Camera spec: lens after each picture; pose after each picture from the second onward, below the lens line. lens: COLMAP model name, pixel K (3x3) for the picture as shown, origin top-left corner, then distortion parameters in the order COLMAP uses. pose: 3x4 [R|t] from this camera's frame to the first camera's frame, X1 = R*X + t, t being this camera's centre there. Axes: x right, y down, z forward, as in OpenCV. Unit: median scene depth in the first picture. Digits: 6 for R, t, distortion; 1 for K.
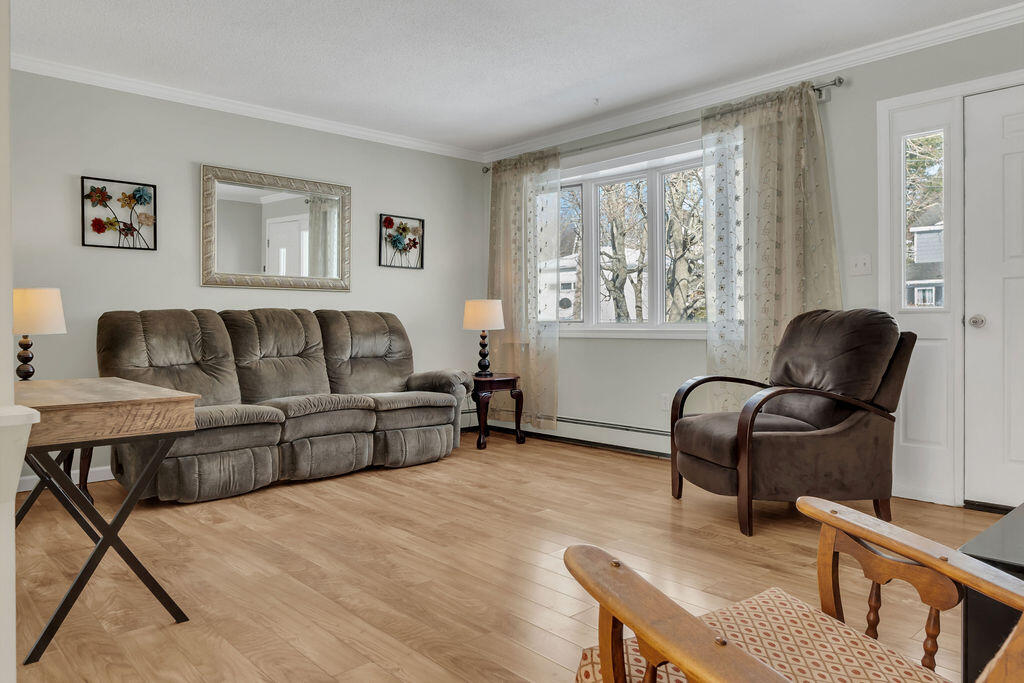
lens RADIAL K [[702.3, 0, 517.2], [0, 702.3, 339.4], [0, 0, 1]] dist [-0.022080, 0.005885]
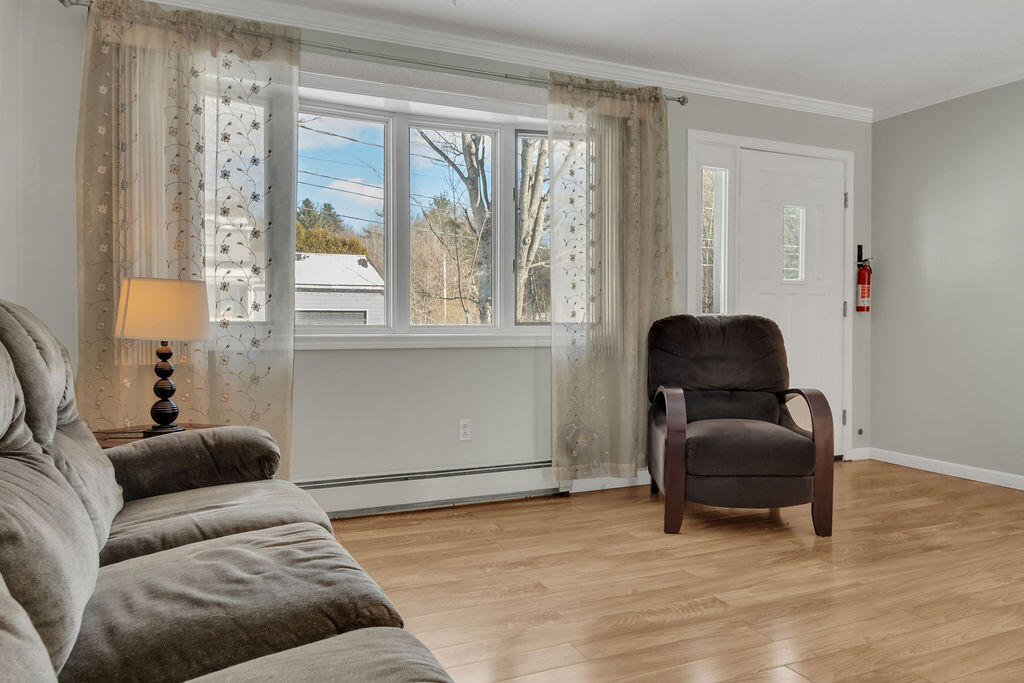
lens RADIAL K [[702.3, 0, 513.8], [0, 702.3, 332.7], [0, 0, 1]] dist [-0.022080, 0.005885]
pose [[0.308223, -0.015053, 0.951195, -0.515870], [0.016161, 0.999813, 0.010586, -0.024260], [-0.951177, 0.012109, 0.308409, 0.738765]]
